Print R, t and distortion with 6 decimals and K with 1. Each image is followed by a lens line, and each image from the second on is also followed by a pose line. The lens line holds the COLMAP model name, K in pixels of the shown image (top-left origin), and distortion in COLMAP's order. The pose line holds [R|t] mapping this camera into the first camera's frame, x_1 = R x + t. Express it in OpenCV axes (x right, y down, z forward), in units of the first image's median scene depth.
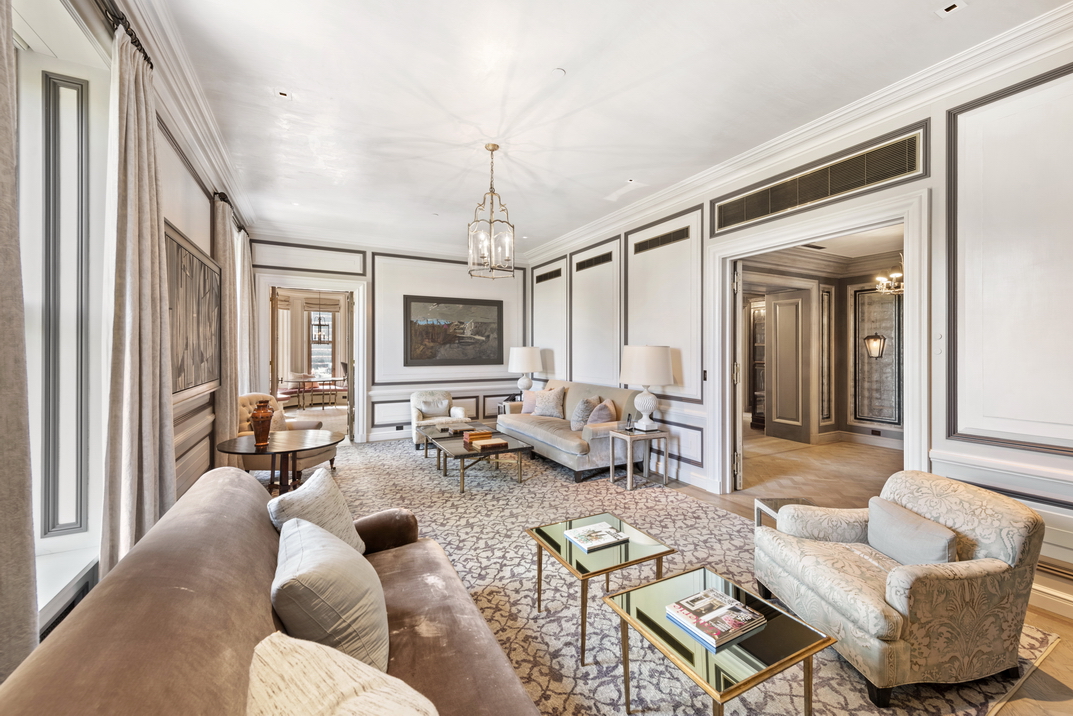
lens RADIAL K [[426.6, 0, 538.2], [0, 426.6, 351.0], [0, 0, 1]] dist [0.014891, -0.000195]
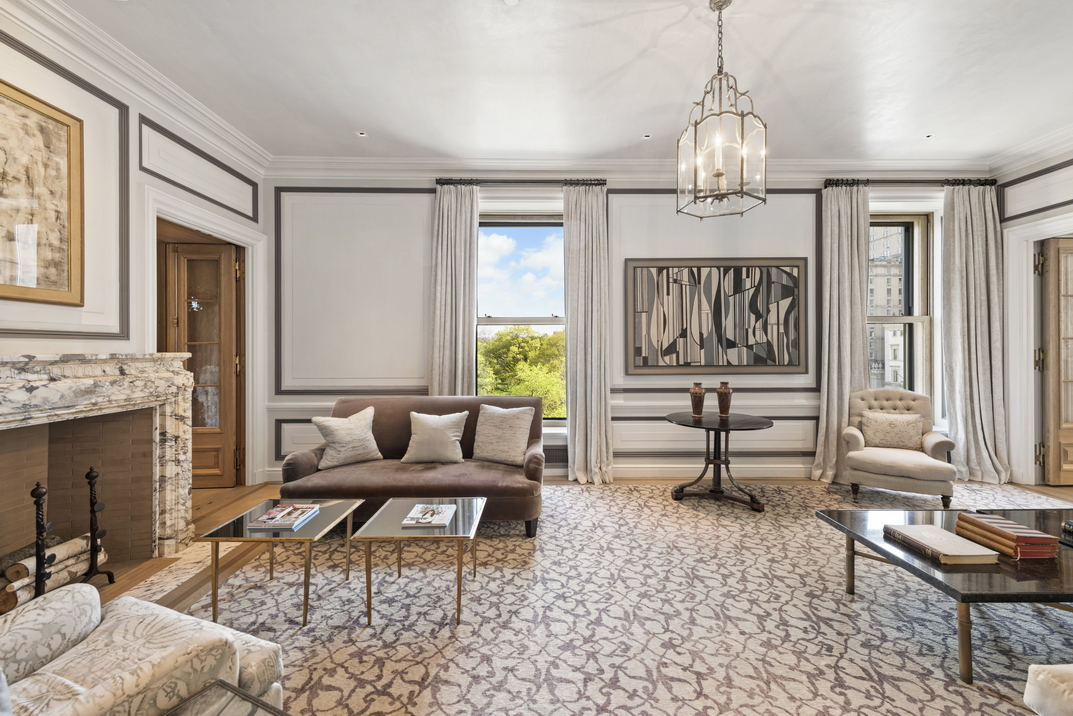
lens RADIAL K [[449.6, 0, 539.1], [0, 449.6, 352.5], [0, 0, 1]] dist [0.001020, 0.000061]
pose [[-0.461479, 0.006670, -0.887126, 0.920828], [-0.003449, 0.999951, 0.009312, 0.046945], [0.887145, 0.007357, -0.461433, 1.671488]]
